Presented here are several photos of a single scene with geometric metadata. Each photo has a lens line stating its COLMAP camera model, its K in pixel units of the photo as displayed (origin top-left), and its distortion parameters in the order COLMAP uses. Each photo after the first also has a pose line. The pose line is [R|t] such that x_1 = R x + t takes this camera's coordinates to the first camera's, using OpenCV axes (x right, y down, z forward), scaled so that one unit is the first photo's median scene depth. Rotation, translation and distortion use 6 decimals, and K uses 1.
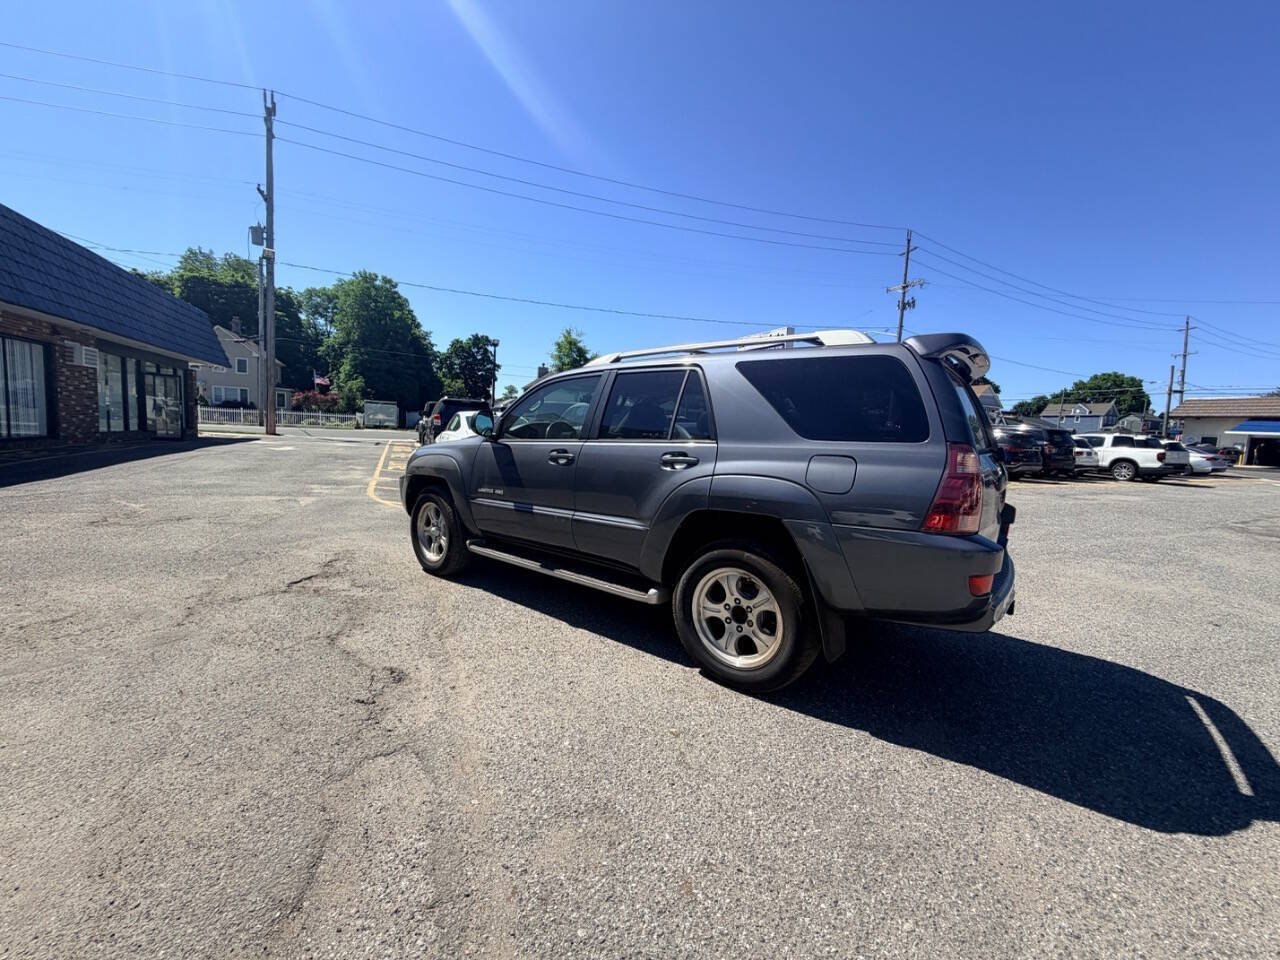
lens RADIAL K [[508.1, 0, 636.6], [0, 508.1, 477.4], [0, 0, 1]] dist [-0.000236, 0.000062]
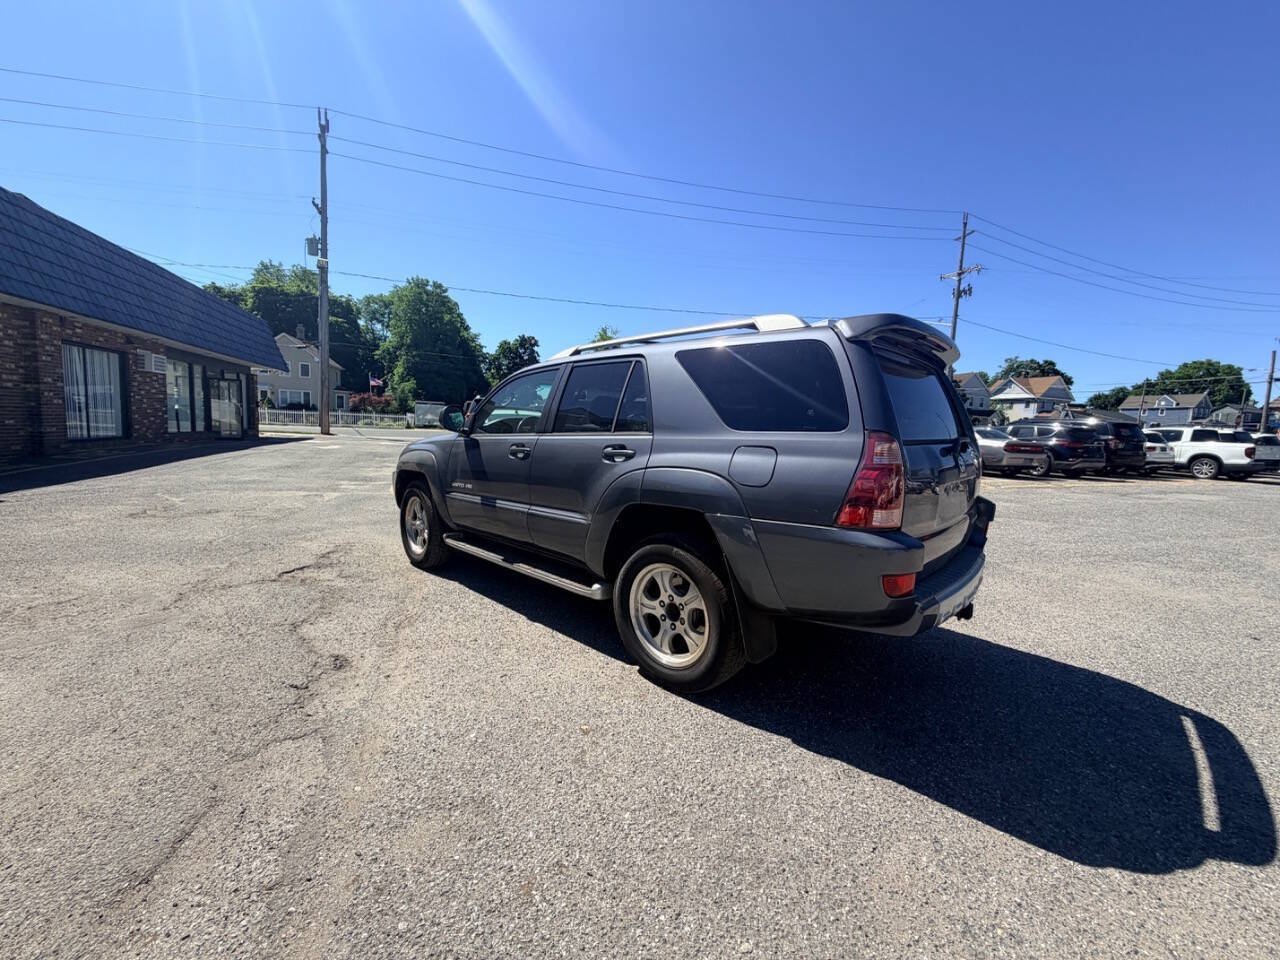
lens RADIAL K [[508.1, 0, 637.5], [0, 508.1, 476.5], [0, 0, 1]] dist [-0.000236, 0.000062]
pose [[0.995960, 0.000607, -0.089791, 0.161720], [-0.000377, 0.999997, 0.002585, 0.006700], [0.089792, -0.002541, 0.995957, 0.021075]]
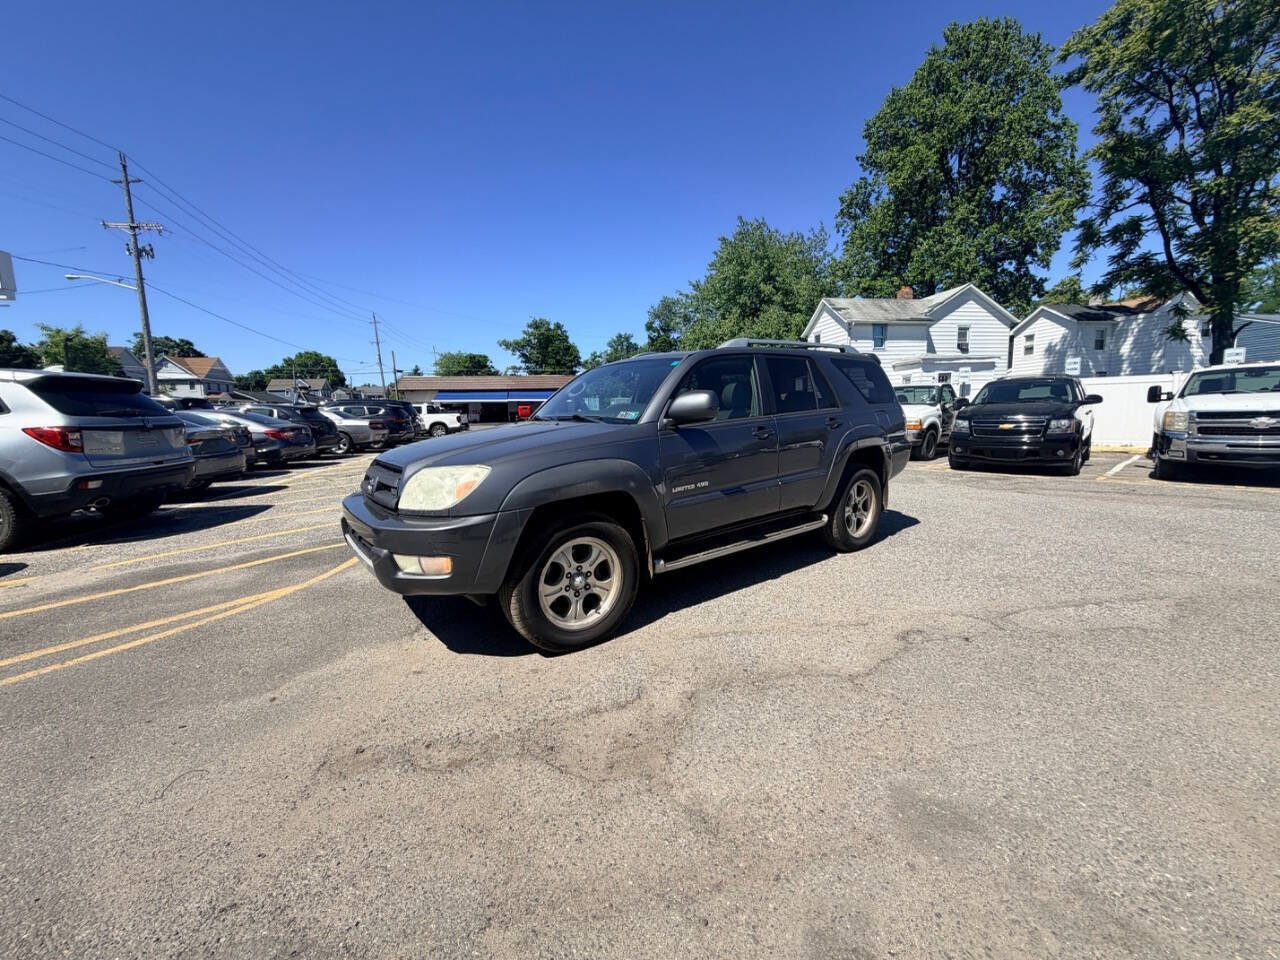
lens RADIAL K [[508.1, 0, 638.0], [0, 508.1, 474.7], [0, 0, 1]] dist [-0.000236, 0.000062]
pose [[0.240692, -0.168003, 0.955951, -1.170658], [0.125936, 0.981986, 0.140870, -0.128564], [-0.962397, 0.086483, 0.257514, 0.915590]]
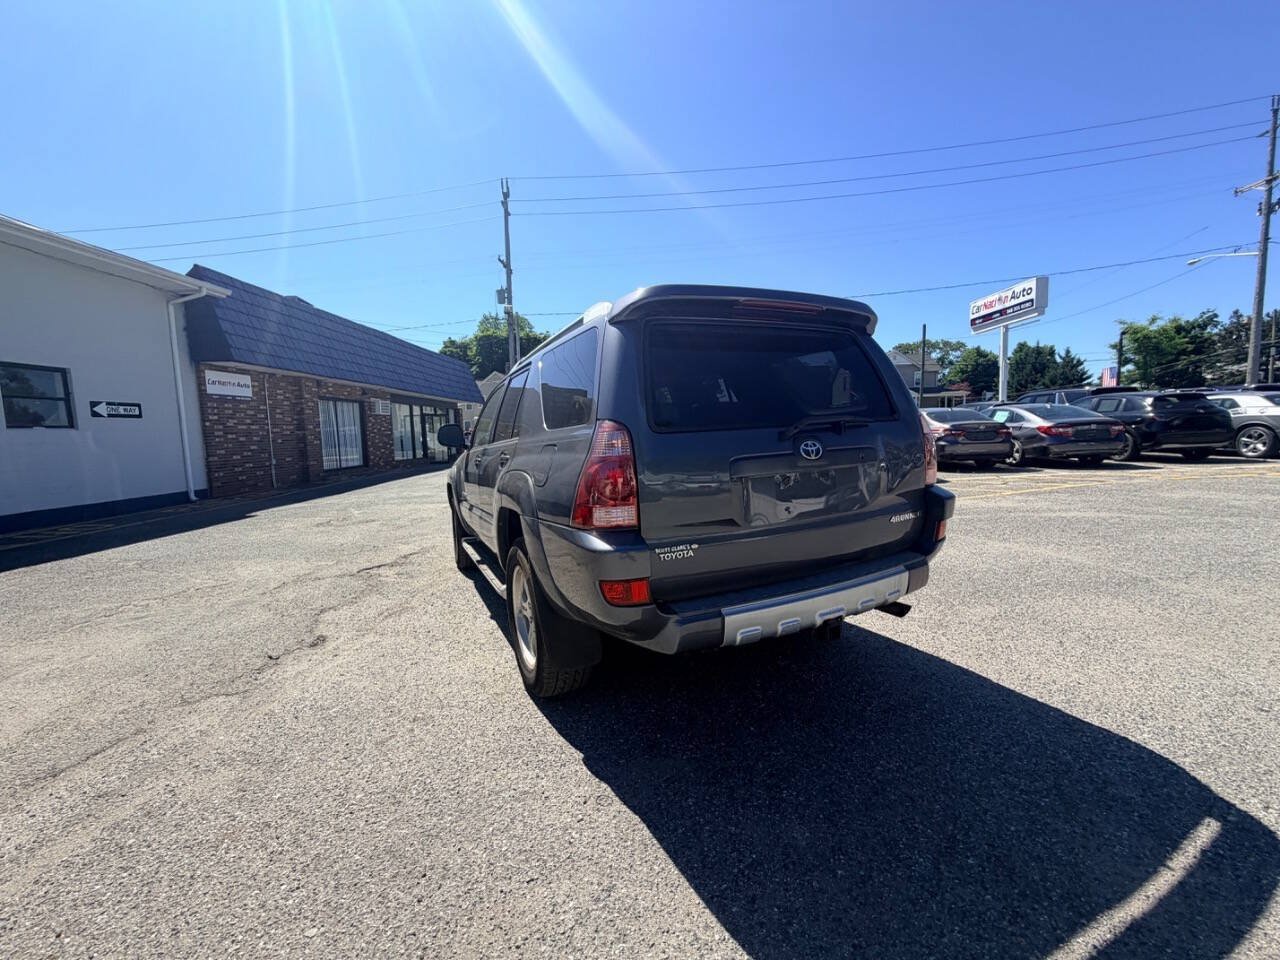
lens RADIAL K [[508.1, 0, 639.4], [0, 508.1, 477.9], [0, 0, 1]] dist [-0.000236, 0.000062]
pose [[0.897243, -0.041523, -0.439580, 0.598330], [0.038736, 0.999132, -0.015312, 0.023494], [0.439834, -0.003289, 0.898073, 0.157238]]
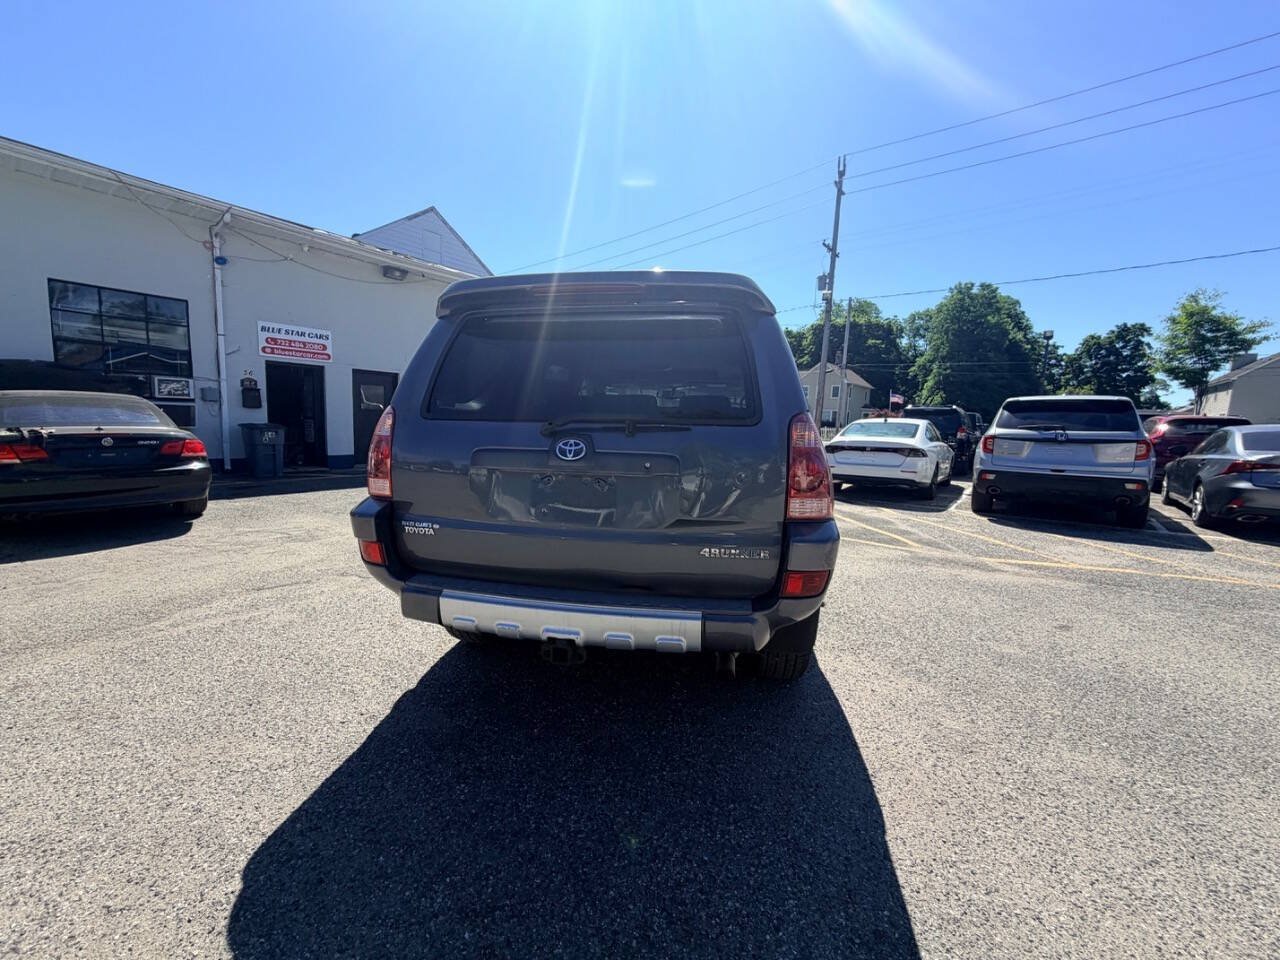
lens RADIAL K [[508.1, 0, 638.8], [0, 508.1, 478.8], [0, 0, 1]] dist [-0.000236, 0.000062]
pose [[0.463728, 0.065871, -0.883525, 0.988777], [-0.094942, 0.995185, 0.024364, 0.002081], [0.880876, 0.072585, 0.467749, 0.557447]]
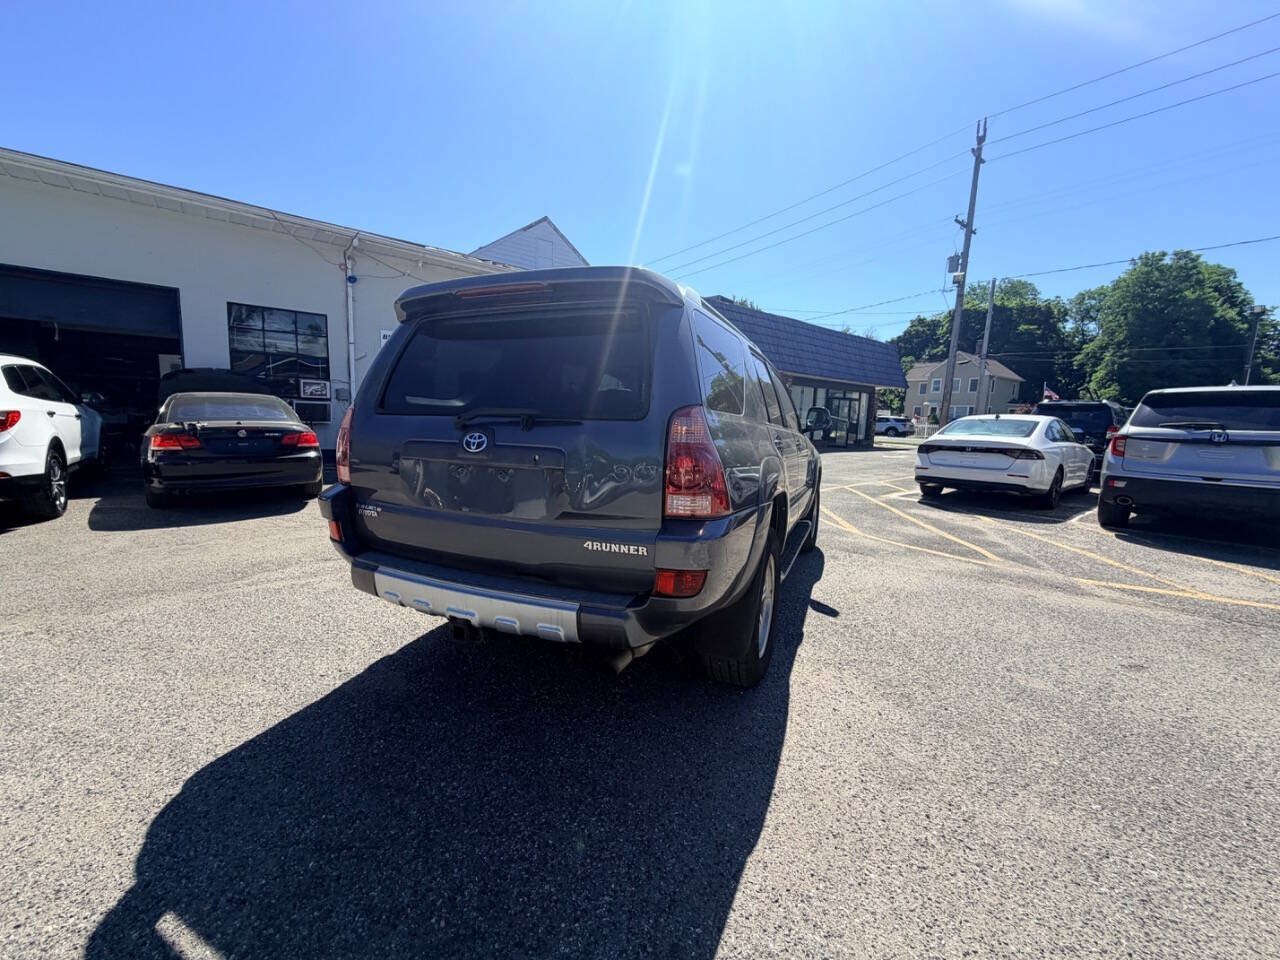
lens RADIAL K [[508.1, 0, 637.9], [0, 508.1, 478.1], [0, 0, 1]] dist [-0.000236, 0.000062]
pose [[0.254745, 0.079844, -0.963706, 1.072437], [-0.113414, 0.992174, 0.052222, -0.017161], [0.960334, 0.095995, 0.261807, 0.753209]]
